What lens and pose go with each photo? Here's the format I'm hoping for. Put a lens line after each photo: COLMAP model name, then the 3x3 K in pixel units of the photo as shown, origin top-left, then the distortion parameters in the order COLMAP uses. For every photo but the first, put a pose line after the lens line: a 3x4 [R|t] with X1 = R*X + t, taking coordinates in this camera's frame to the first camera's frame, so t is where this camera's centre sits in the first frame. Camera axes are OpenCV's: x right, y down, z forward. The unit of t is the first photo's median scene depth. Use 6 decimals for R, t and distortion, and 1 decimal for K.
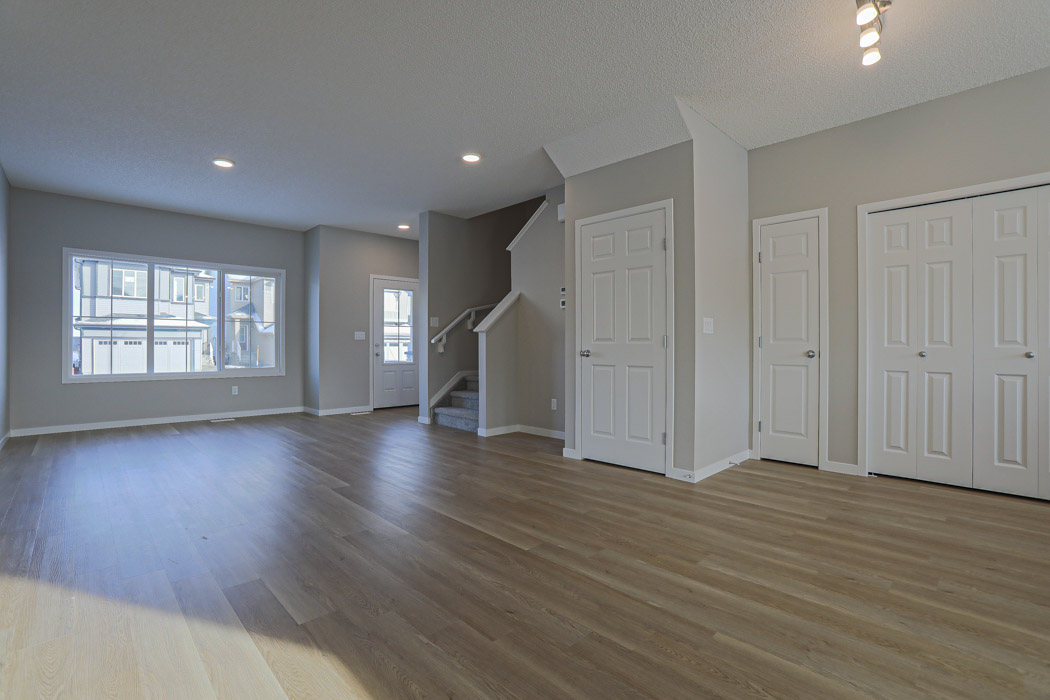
lens RADIAL K [[478.6, 0, 518.2], [0, 478.6, 344.7], [0, 0, 1]] dist [-0.078259, 0.033046]
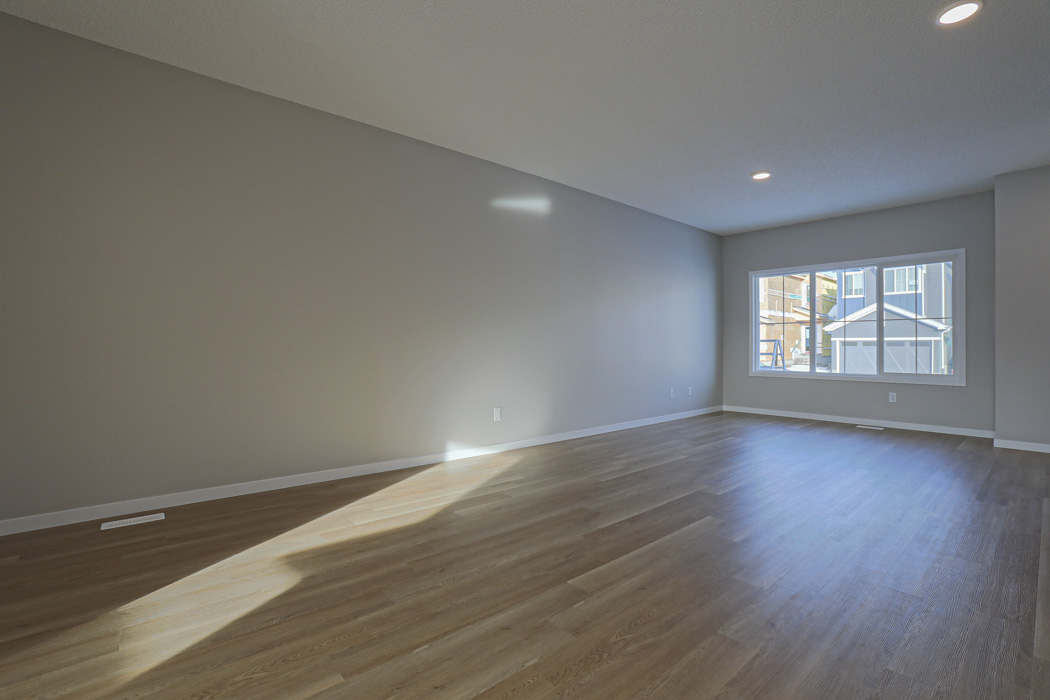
lens RADIAL K [[478.6, 0, 518.2], [0, 478.6, 344.7], [0, 0, 1]] dist [-0.078259, 0.033046]
pose [[-0.060720, -0.002825, -0.998151, 0.506150], [-0.000977, 0.999996, -0.002771, 0.000737], [0.998154, 0.000807, -0.060723, 0.549599]]
